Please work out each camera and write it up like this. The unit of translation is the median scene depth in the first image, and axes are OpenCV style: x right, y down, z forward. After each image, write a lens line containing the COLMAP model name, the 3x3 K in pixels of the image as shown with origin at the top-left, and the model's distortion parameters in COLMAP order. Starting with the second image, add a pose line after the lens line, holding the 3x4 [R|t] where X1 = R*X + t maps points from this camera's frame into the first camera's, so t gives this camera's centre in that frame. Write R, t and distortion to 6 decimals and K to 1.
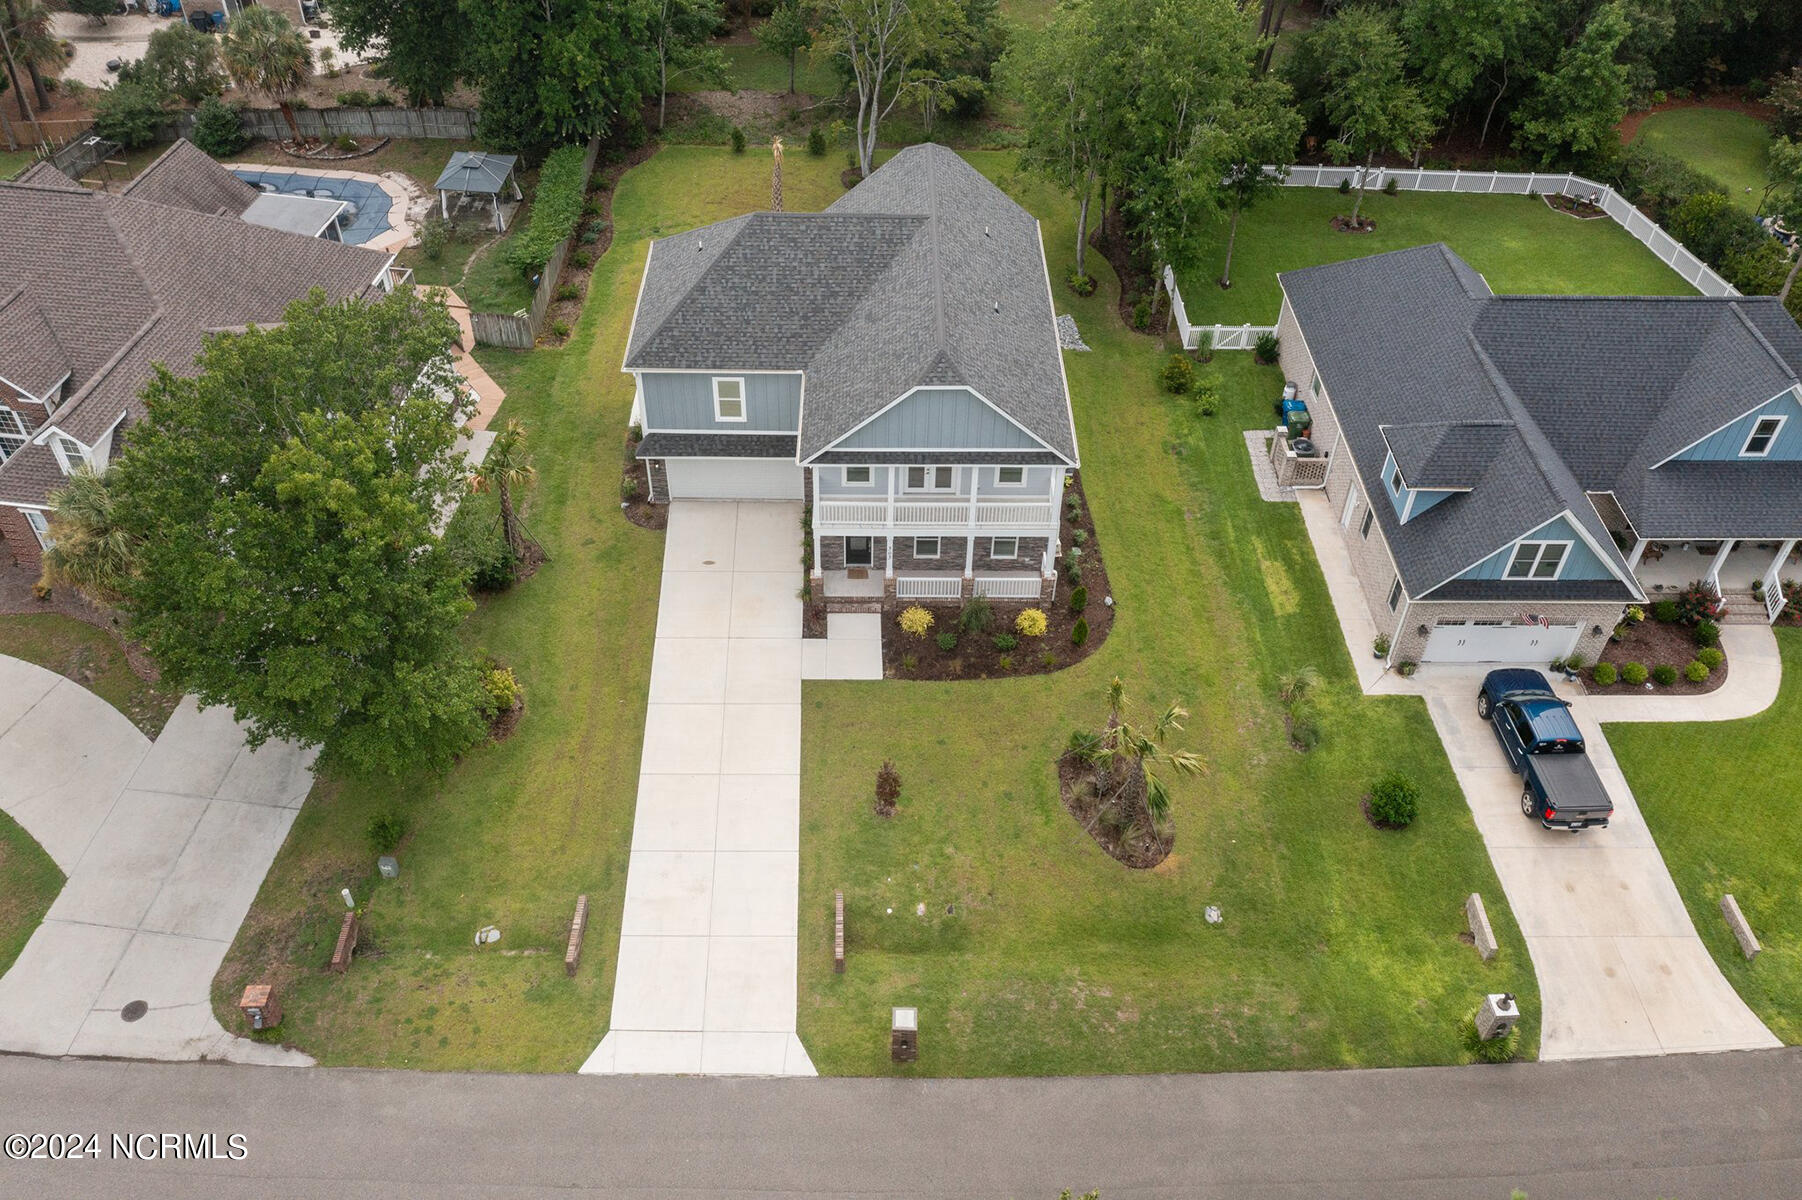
lens RADIAL K [[1423.7, 0, 905.5], [0, 1423.7, 596.7], [0, 0, 1]] dist [0.004170, -0.001866]
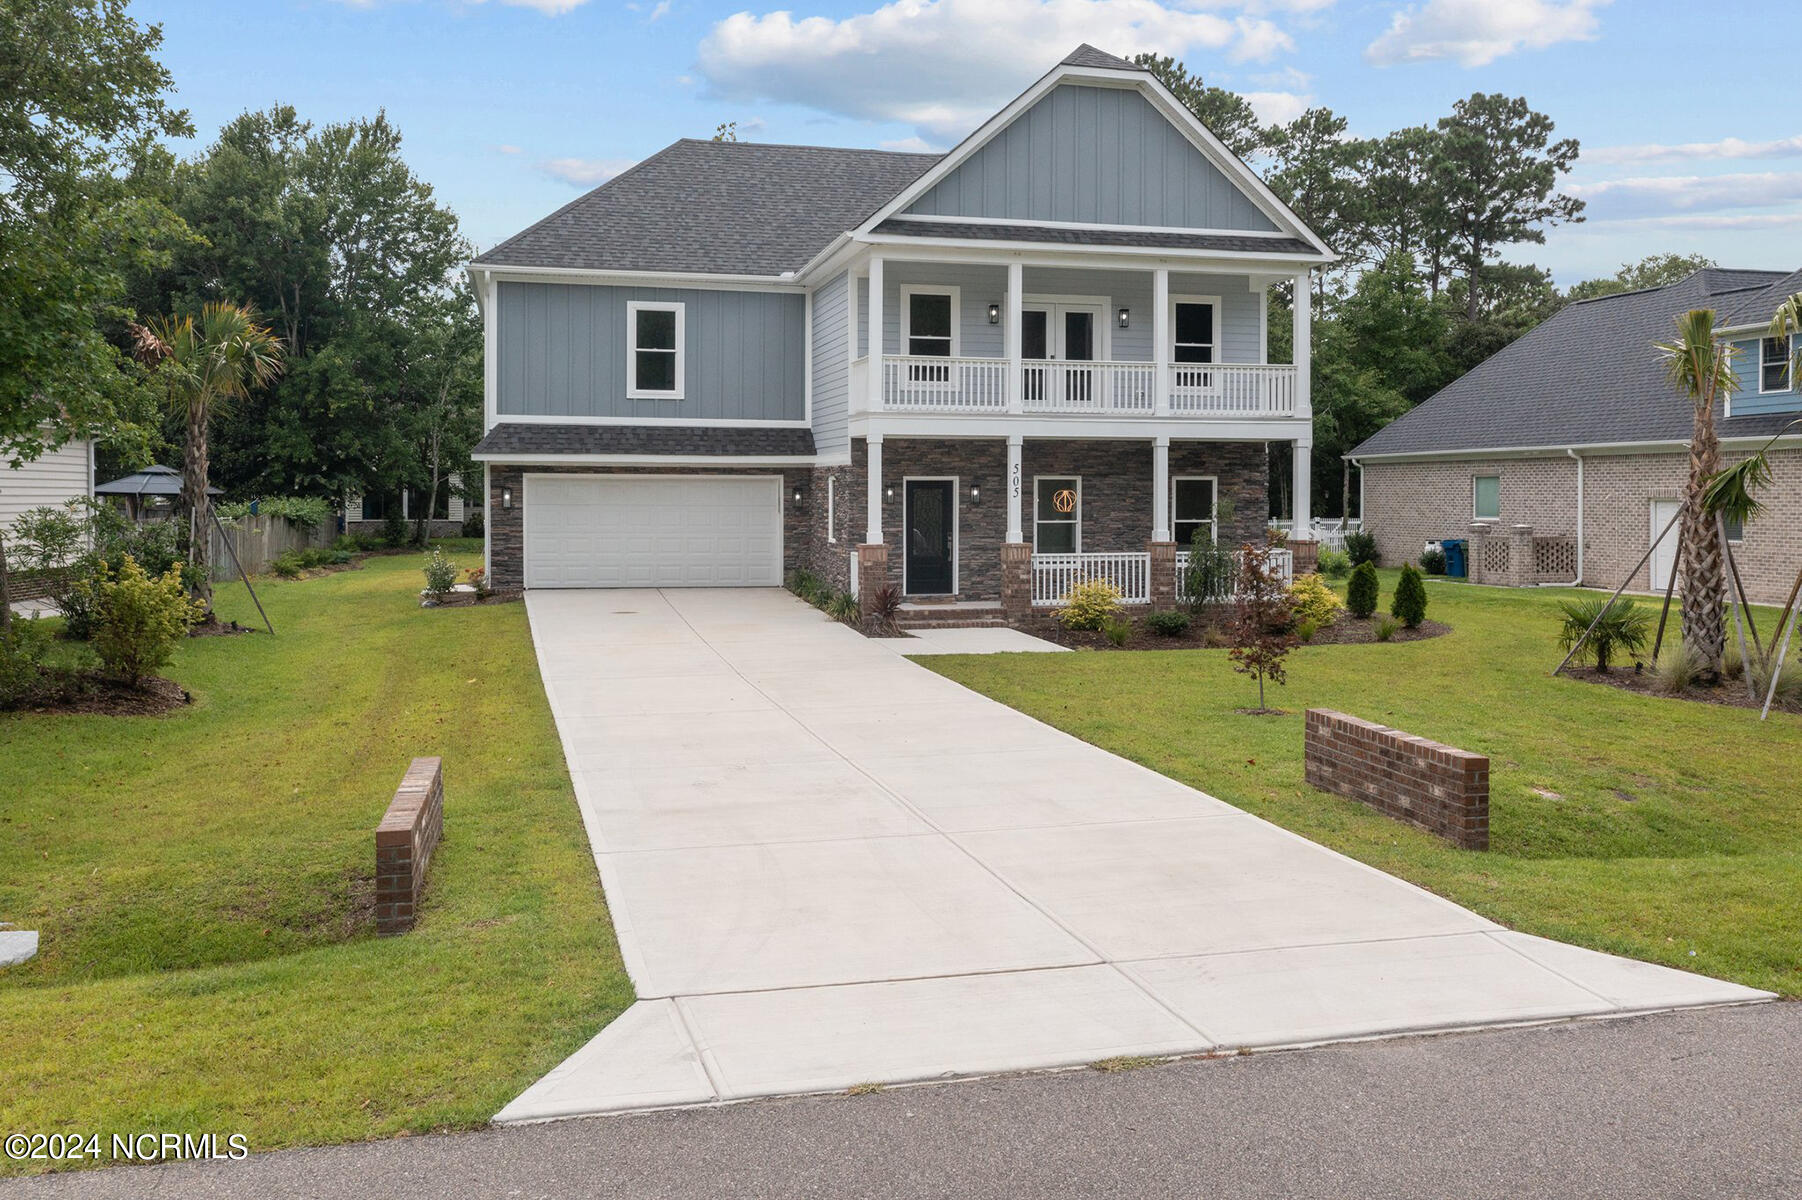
lens RADIAL K [[1423.7, 0, 898.6], [0, 1423.7, 596.4], [0, 0, 1]] dist [0.004170, -0.001866]
pose [[0.970099, -0.030510, 0.240785, -0.175452], [0.179404, 0.758318, -0.626712, 0.312026], [-0.163470, 0.651170, 0.741117, 0.662345]]
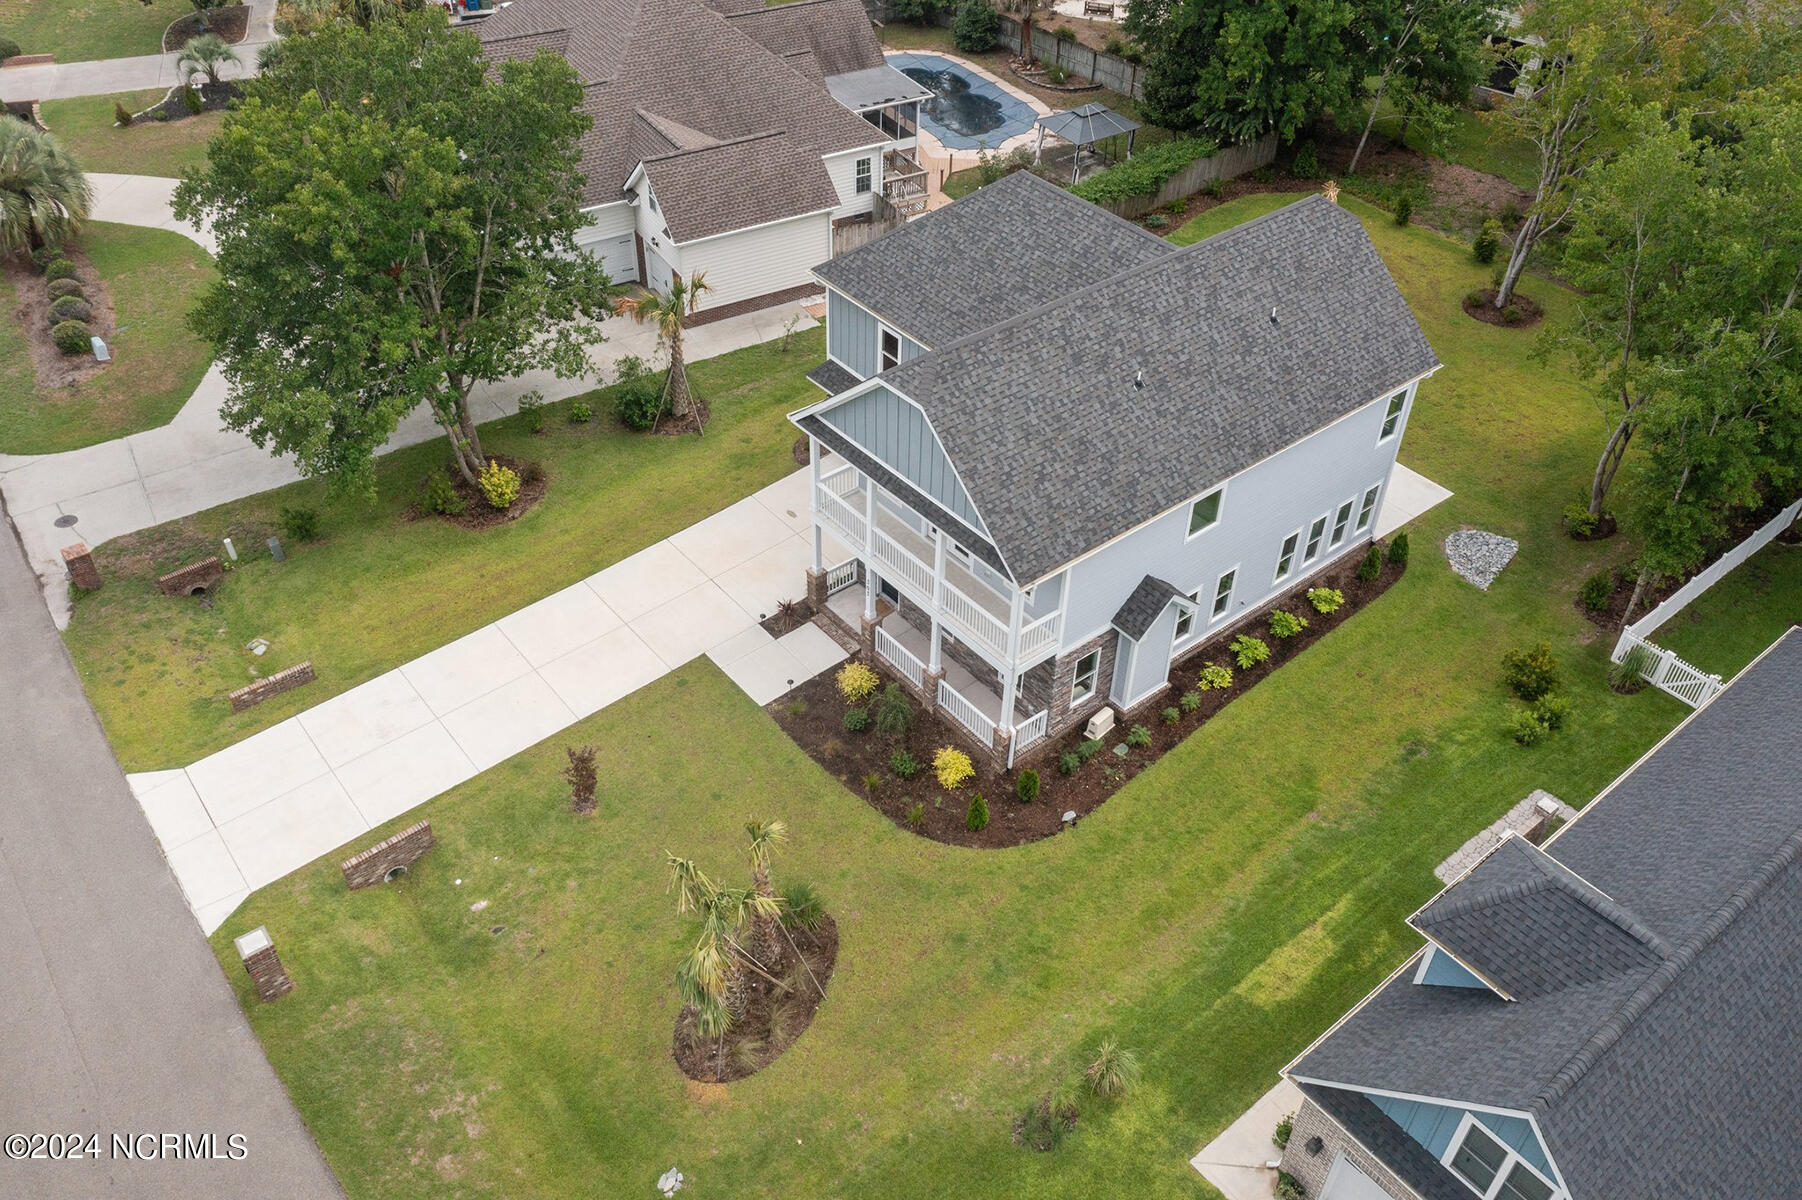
lens RADIAL K [[1423.7, 0, 898.3], [0, 1423.7, 600.9], [0, 0, 1]] dist [0.004170, -0.001866]
pose [[0.617255, 0.502548, -0.605345, 0.495772], [-0.539511, 0.830384, 0.139246, -0.147944], [0.572647, 0.240640, 0.783689, 0.399092]]
